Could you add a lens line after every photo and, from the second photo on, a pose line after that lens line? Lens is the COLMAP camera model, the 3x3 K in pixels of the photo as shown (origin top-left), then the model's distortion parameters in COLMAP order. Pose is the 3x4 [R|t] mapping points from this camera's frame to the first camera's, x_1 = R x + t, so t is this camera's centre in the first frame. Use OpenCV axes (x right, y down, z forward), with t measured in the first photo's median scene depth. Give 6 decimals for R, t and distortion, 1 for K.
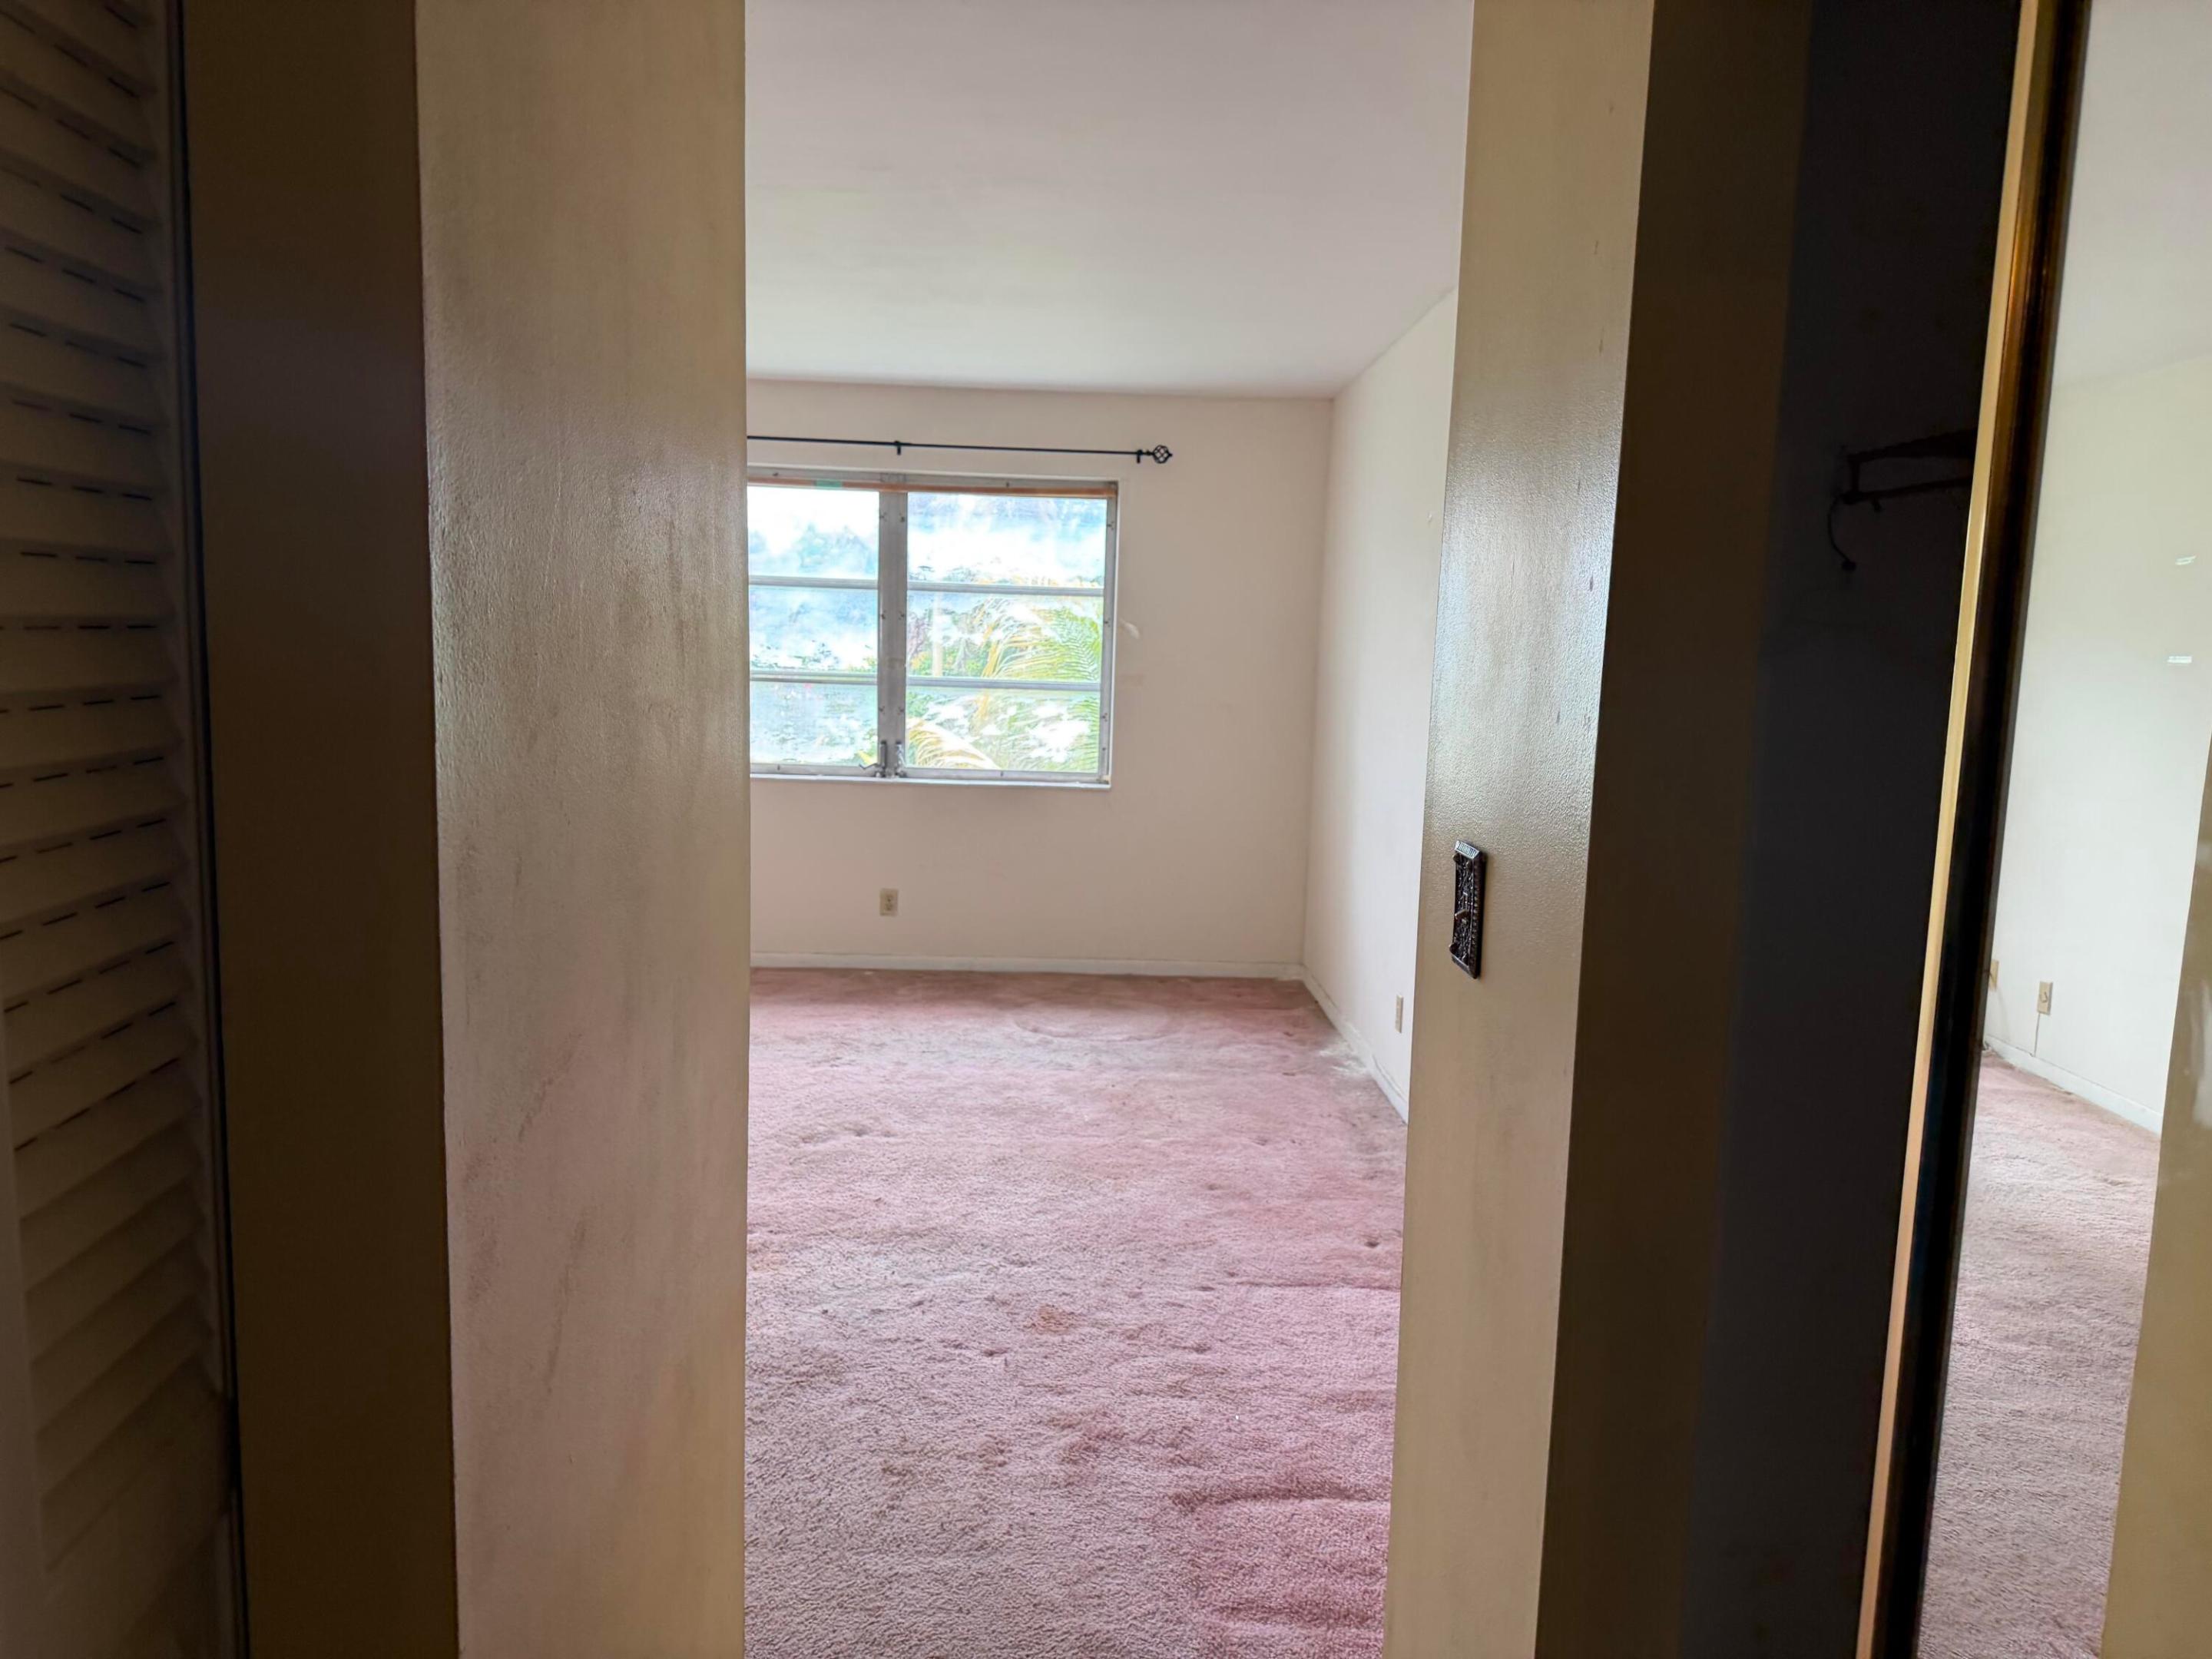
lens RADIAL K [[1556.9, 0, 1084.8], [0, 1556.9, 826.5], [0, 0, 1]] dist [0.041321, -0.048684]
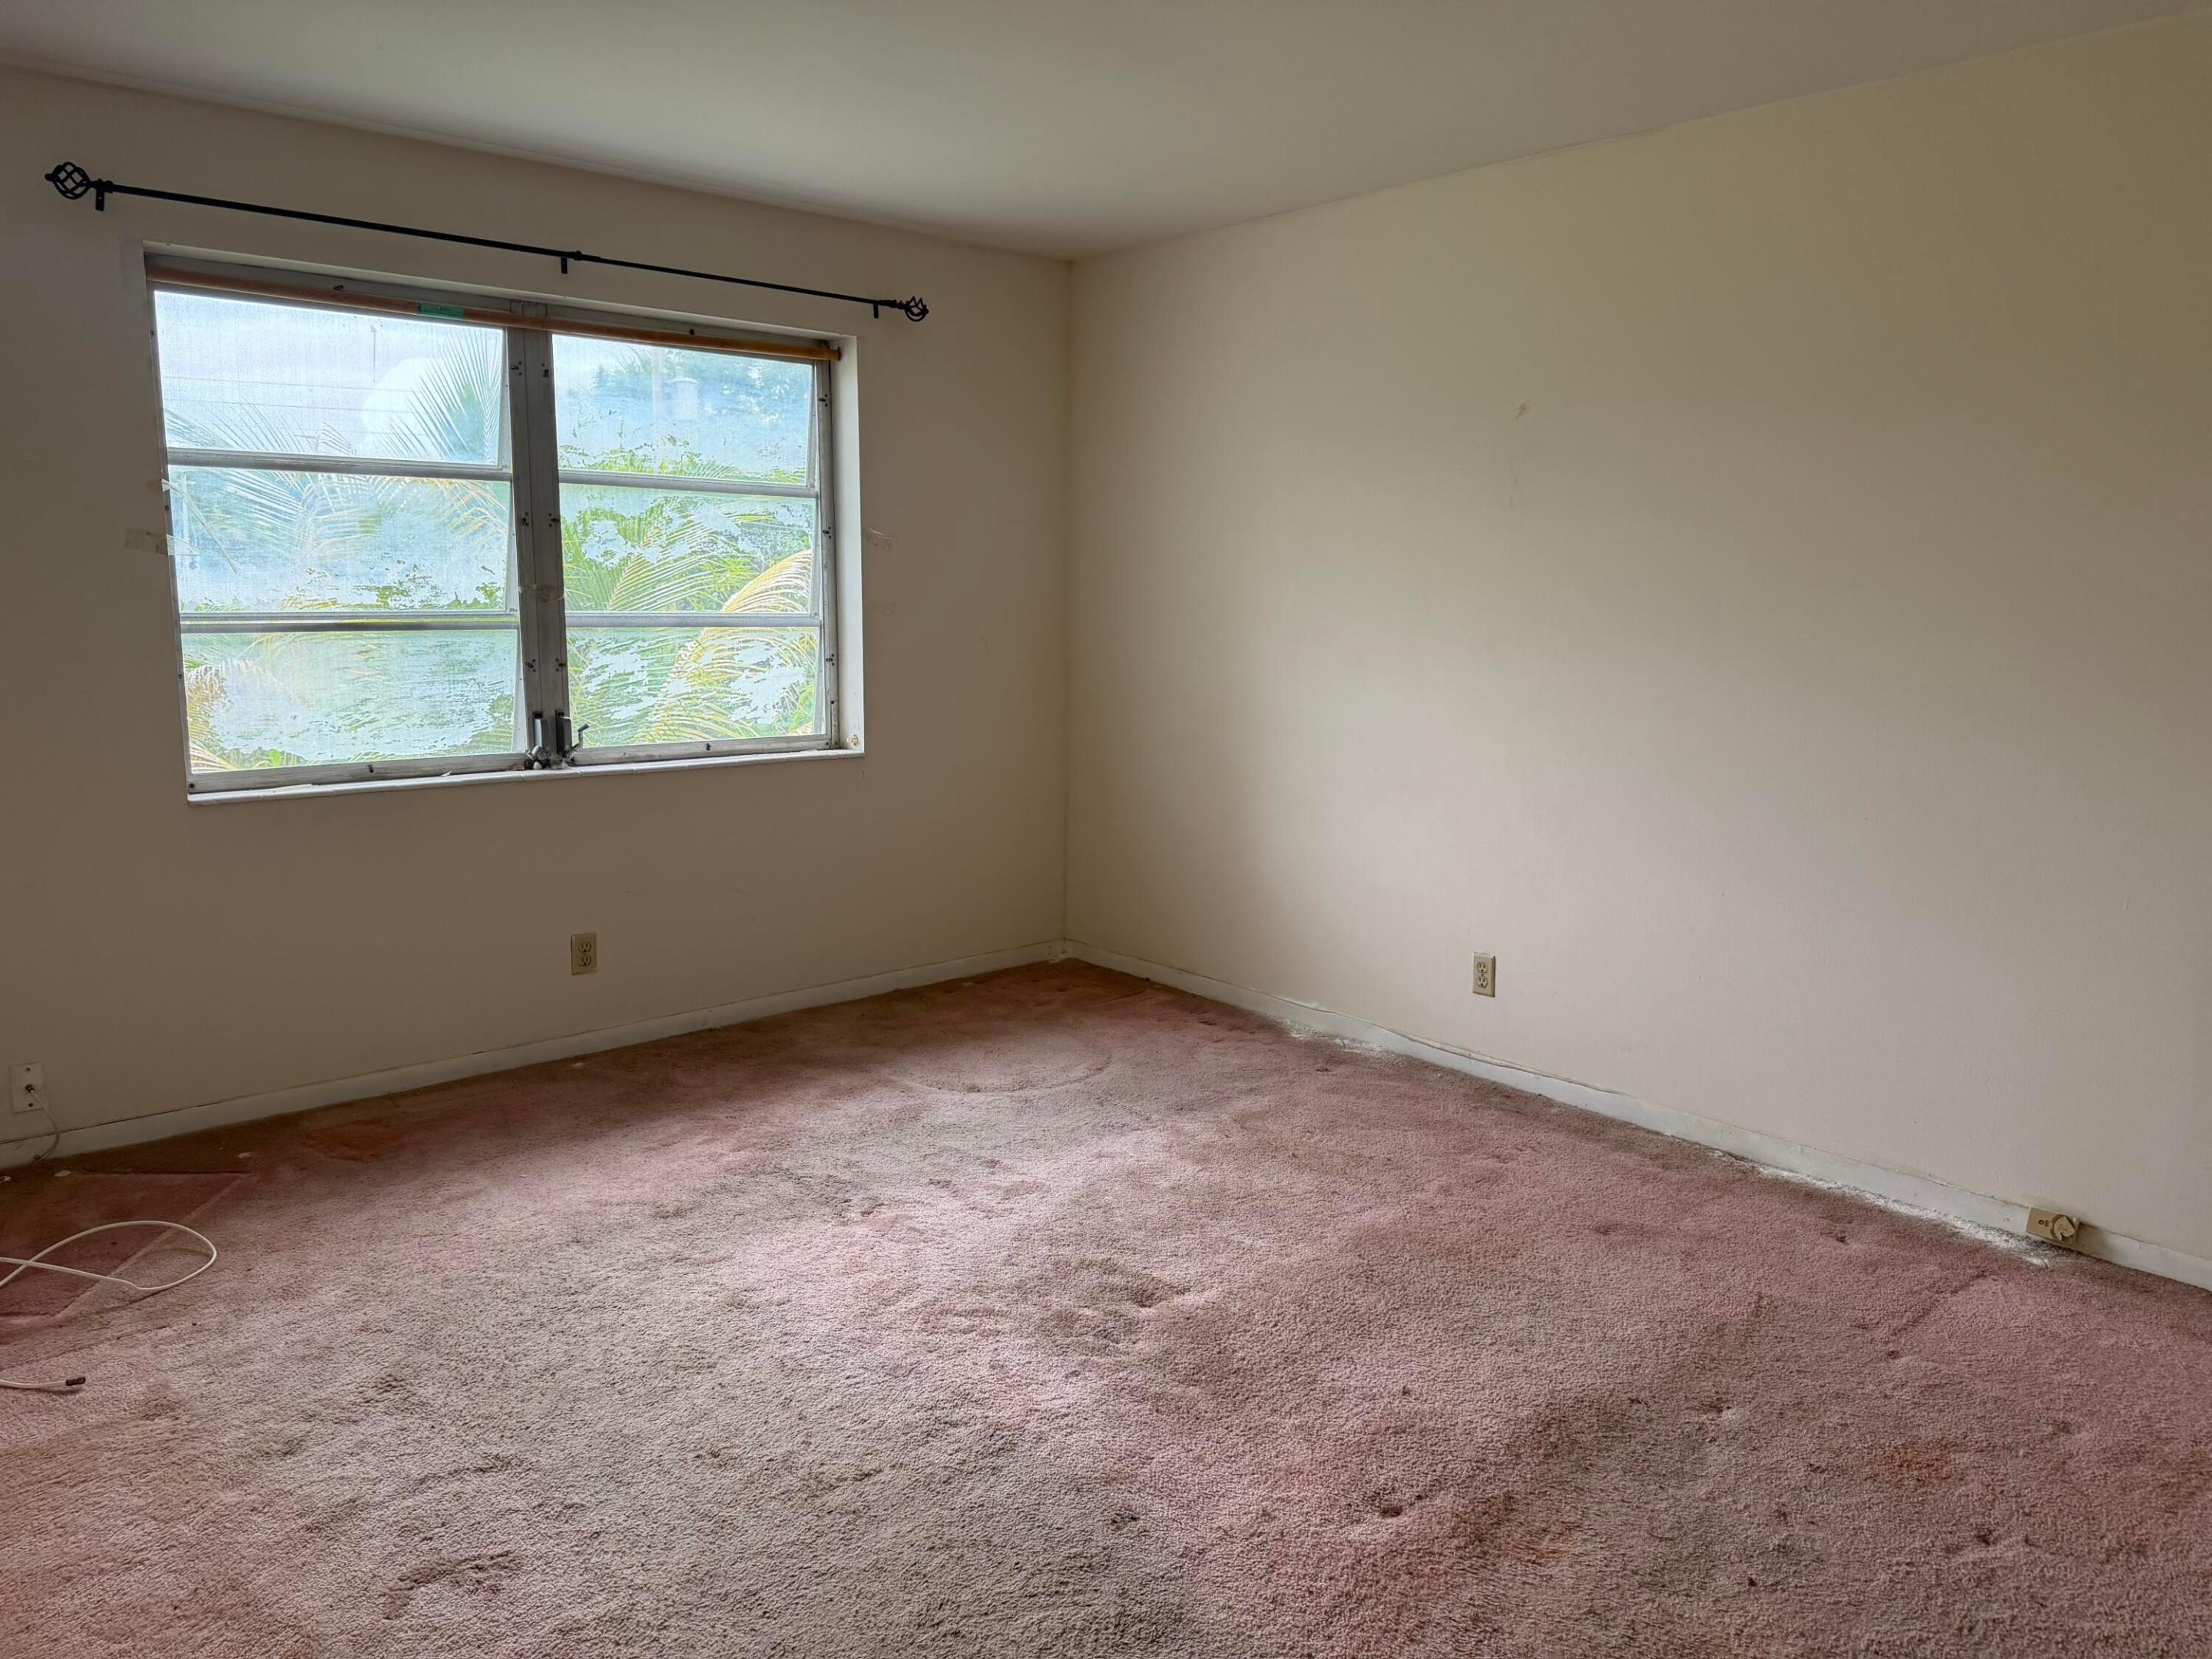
lens RADIAL K [[1556.9, 0, 1160.5], [0, 1556.9, 816.8], [0, 0, 1]] dist [0.041321, -0.048684]
pose [[0.752752, -0.117686, 0.647699, -0.420226], [0.087387, 0.993047, 0.078875, -0.046711], [-0.652478, -0.002773, 0.757803, 0.377989]]
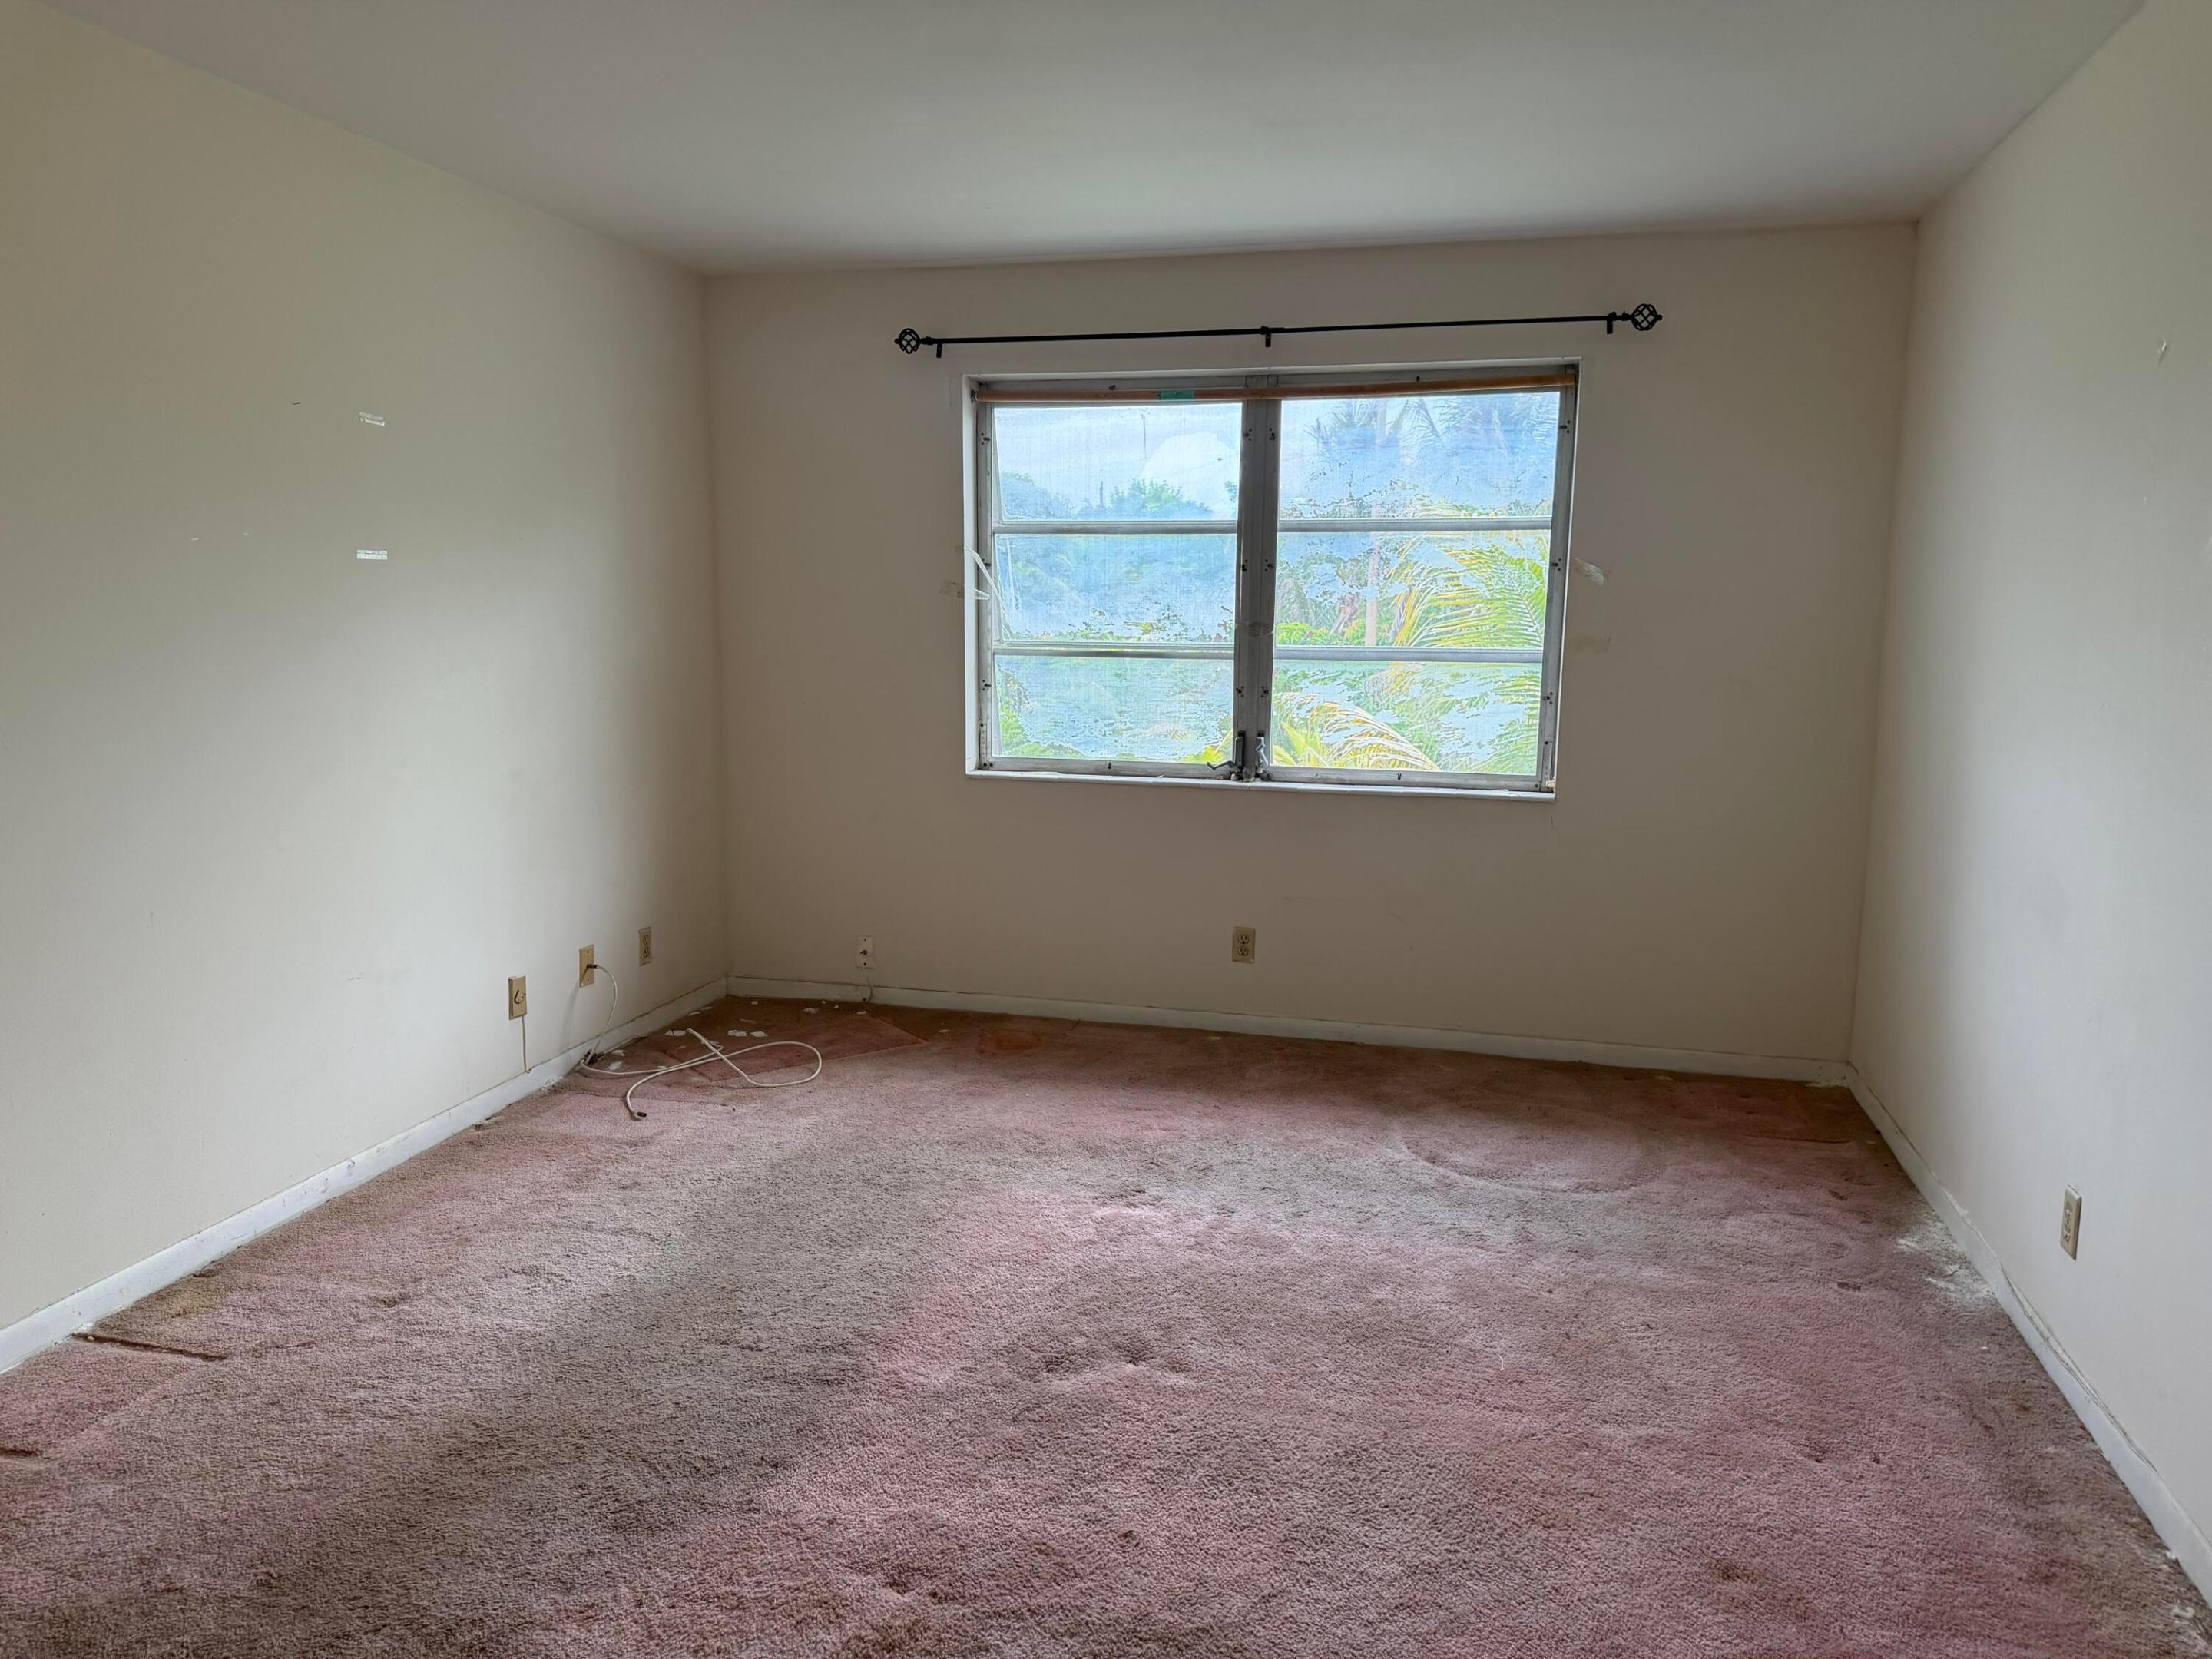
lens RADIAL K [[1556.9, 0, 1055.9], [0, 1556.9, 819.1], [0, 0, 1]] dist [0.041321, -0.048684]
pose [[0.956354, 0.020591, -0.291485, 0.007034], [-0.015081, 0.999663, 0.021137, -0.031285], [0.291822, -0.015819, 0.956342, 0.286582]]
